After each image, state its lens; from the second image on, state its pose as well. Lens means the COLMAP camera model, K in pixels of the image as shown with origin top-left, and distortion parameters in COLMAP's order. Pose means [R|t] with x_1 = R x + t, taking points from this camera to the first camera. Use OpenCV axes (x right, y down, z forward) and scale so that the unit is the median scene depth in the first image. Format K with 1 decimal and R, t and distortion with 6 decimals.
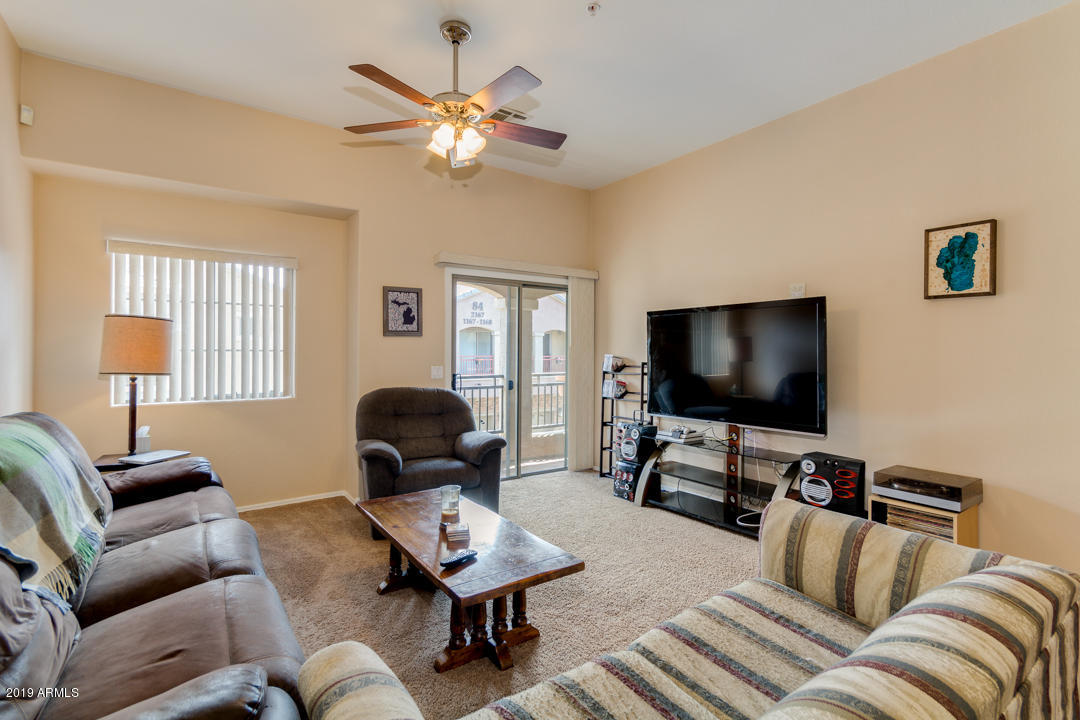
lens RADIAL K [[506.4, 0, 548.5], [0, 506.4, 350.2], [0, 0, 1]] dist [0.001409, 0.001376]
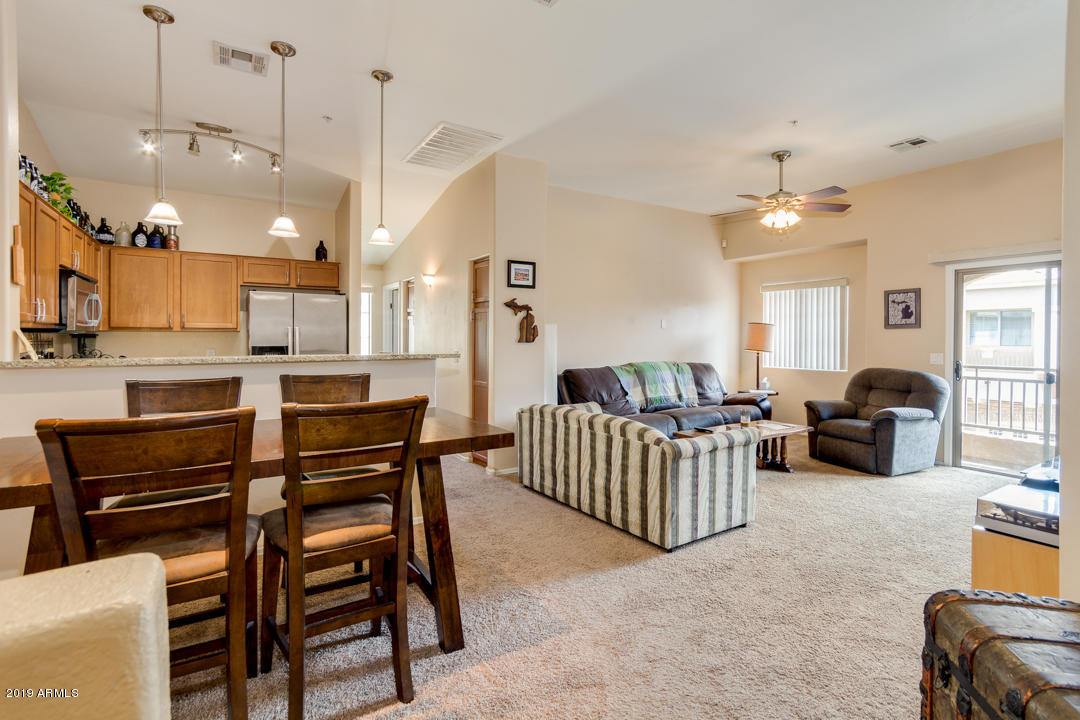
lens RADIAL K [[515.0, 0, 551.1], [0, 515.0, 343.2], [0, 0, 1]] dist [0.002030, 0.001634]
pose [[-0.046666, 0.007690, -0.998881, 1.035480], [-0.001610, 0.999968, 0.007773, 0.000514], [0.998909, 0.001971, -0.046652, 0.193703]]
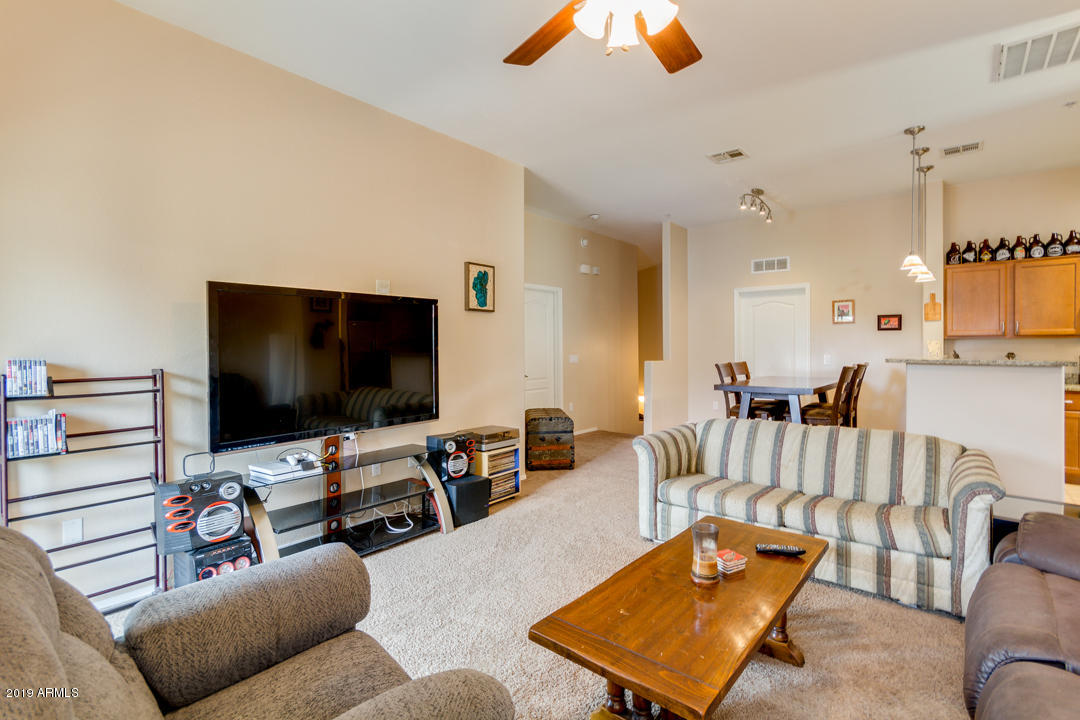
lens RADIAL K [[506.4, 0, 548.5], [0, 506.4, 350.2], [0, 0, 1]] dist [0.001409, 0.001376]
pose [[-0.253654, -0.008574, 0.967257, -0.487825], [0.001941, 0.999954, 0.009373, -0.000816], [-0.967293, 0.004255, -0.253626, 0.800227]]
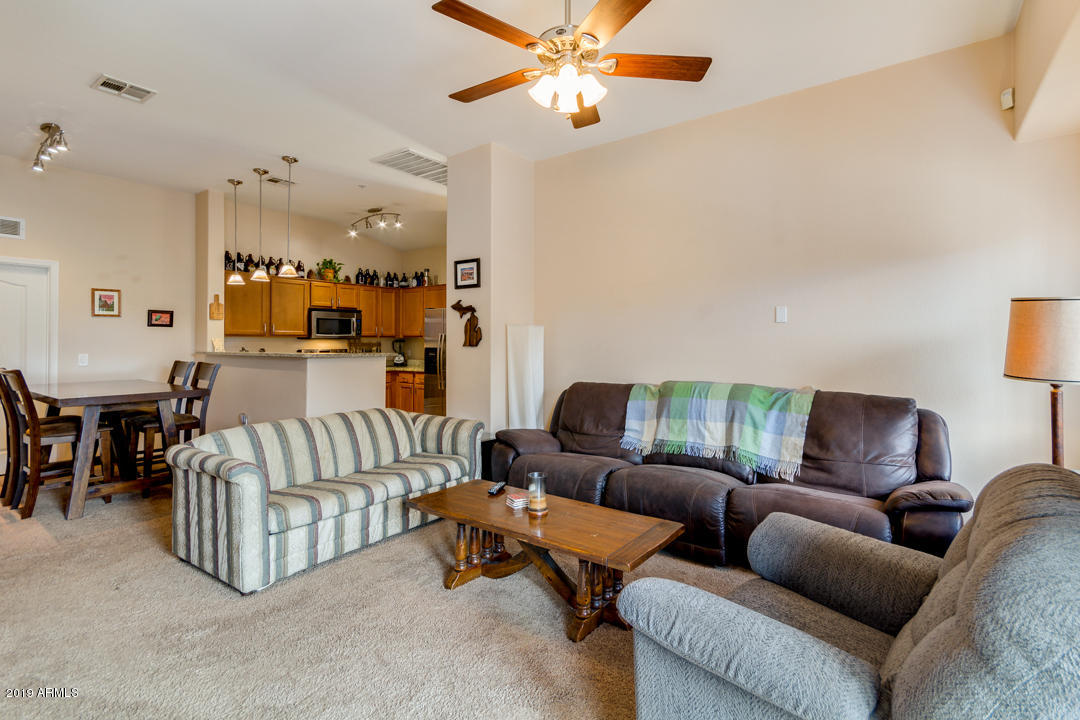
lens RADIAL K [[515.1, 0, 548.6], [0, 515.1, 335.0], [0, 0, 1]] dist [0.002027, 0.000230]
pose [[-0.950076, -0.006312, -0.311953, 0.070409], [-0.001659, 0.999883, -0.015180, 0.000112], [0.312013, -0.013905, -0.949976, 1.141980]]
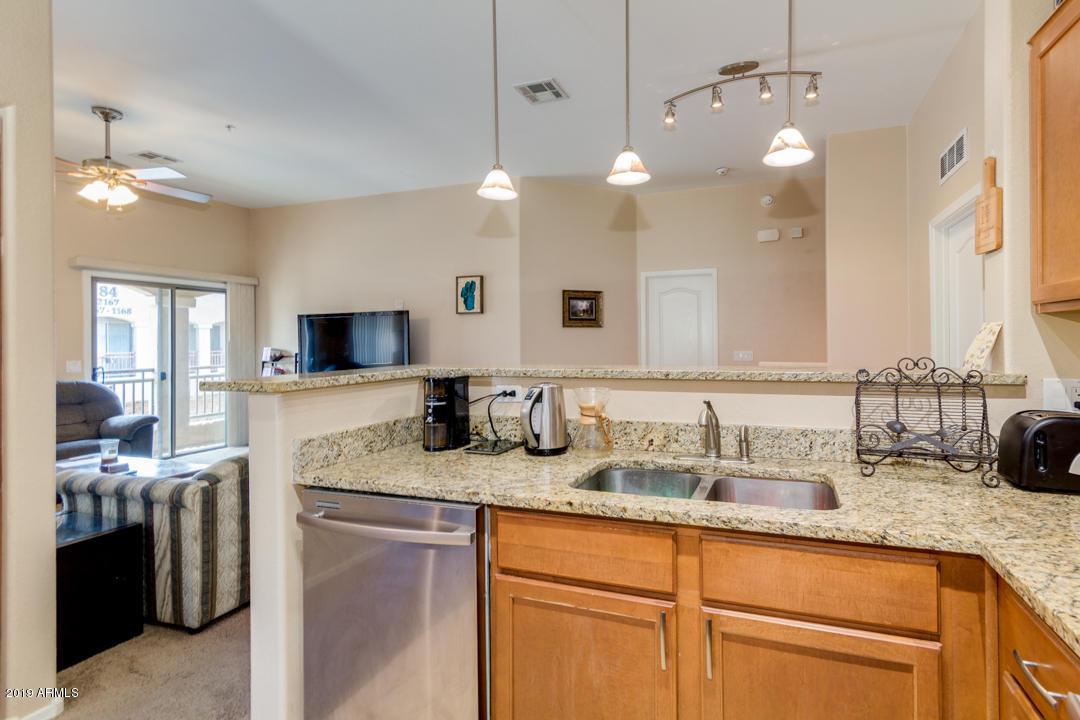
lens RADIAL K [[516.8, 0, 594.4], [0, 516.8, 339.2], [0, 0, 1]] dist [0.006799, 0.000238]
pose [[0.814229, -0.008456, 0.580482, 0.042457], [0.011491, 0.999933, -0.001551, -0.000673], [-0.580430, 0.007933, 0.814271, -0.572452]]
